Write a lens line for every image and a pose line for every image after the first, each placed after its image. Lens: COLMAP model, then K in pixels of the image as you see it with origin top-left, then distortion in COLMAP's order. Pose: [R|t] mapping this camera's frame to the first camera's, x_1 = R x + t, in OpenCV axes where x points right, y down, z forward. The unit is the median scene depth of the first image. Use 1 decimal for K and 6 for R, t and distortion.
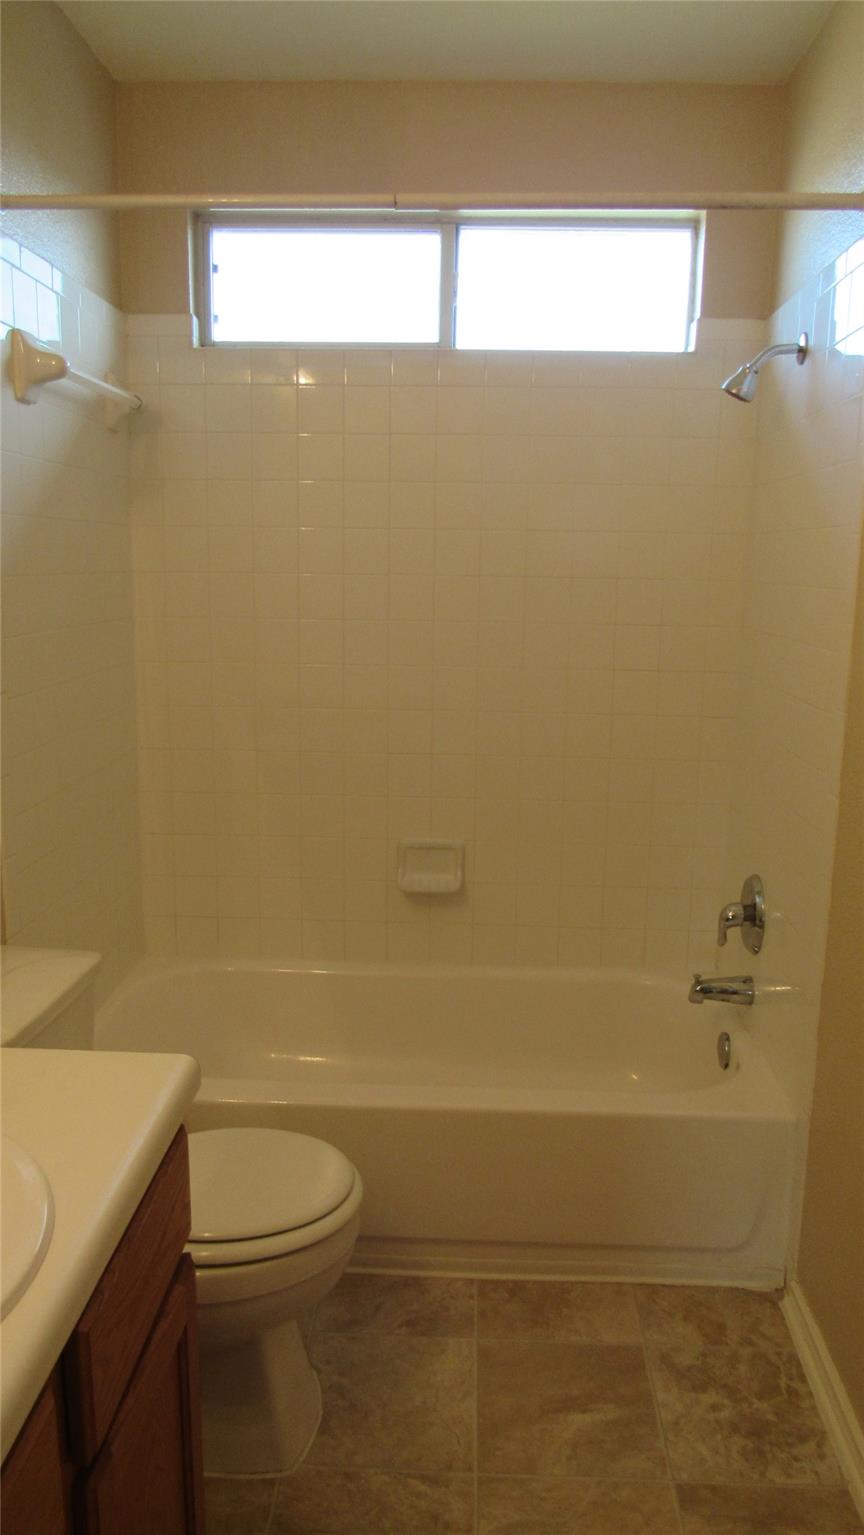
lens RADIAL K [[1115.7, 0, 432.0], [0, 1115.7, 767.5], [0, 0, 1]] dist [-0.015177, 0.001467]
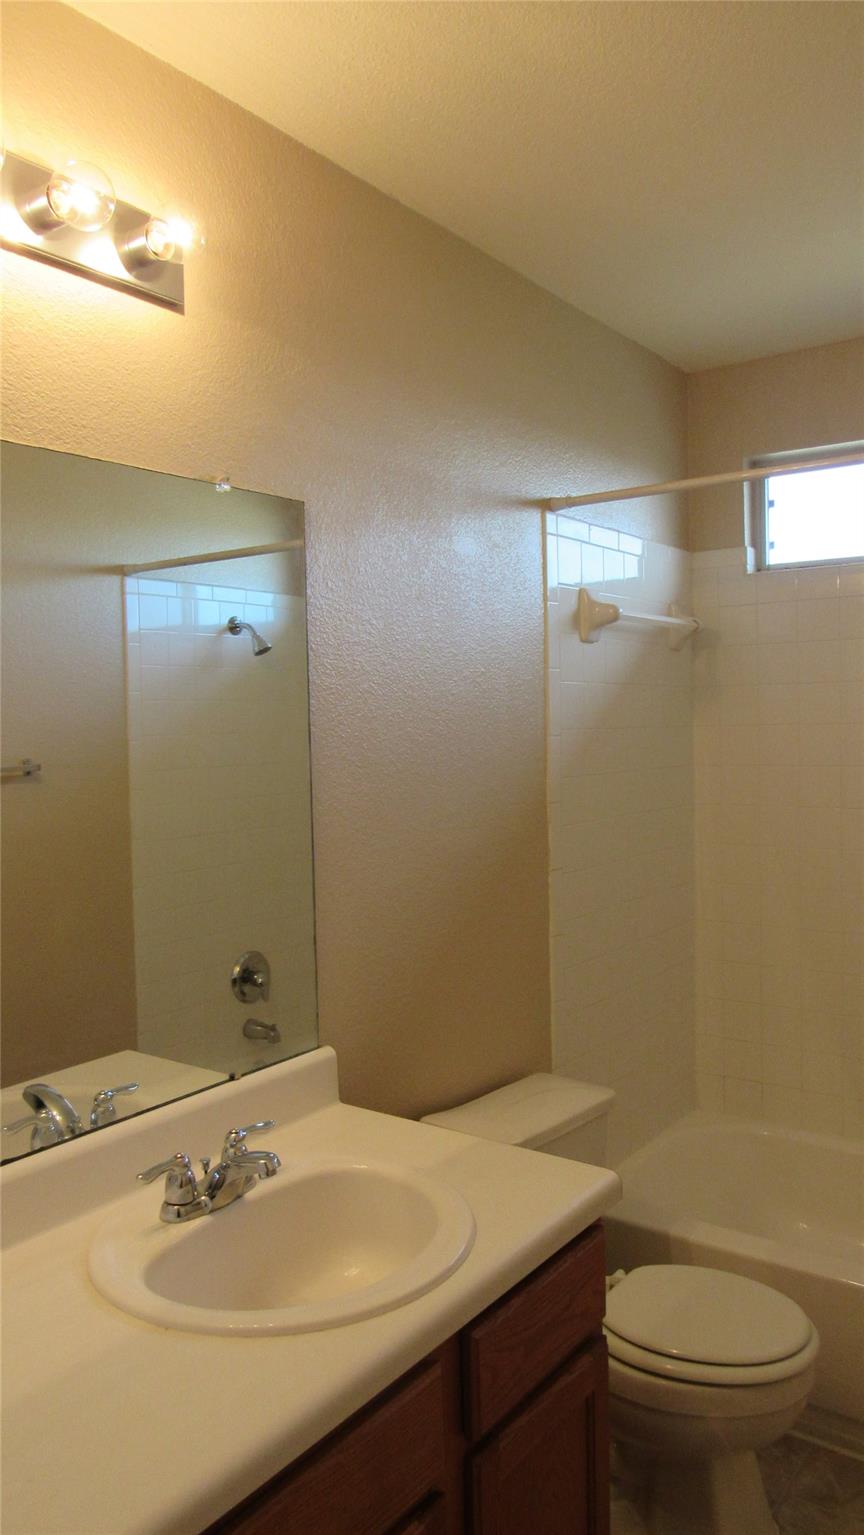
lens RADIAL K [[1115.7, 0, 432.0], [0, 1115.7, 767.5], [0, 0, 1]] dist [-0.015177, 0.001467]
pose [[0.832696, -0.005467, -0.553703, 0.184873], [-0.073407, 0.990036, -0.120169, -0.017282], [0.548843, 0.140710, 0.823998, -0.130166]]
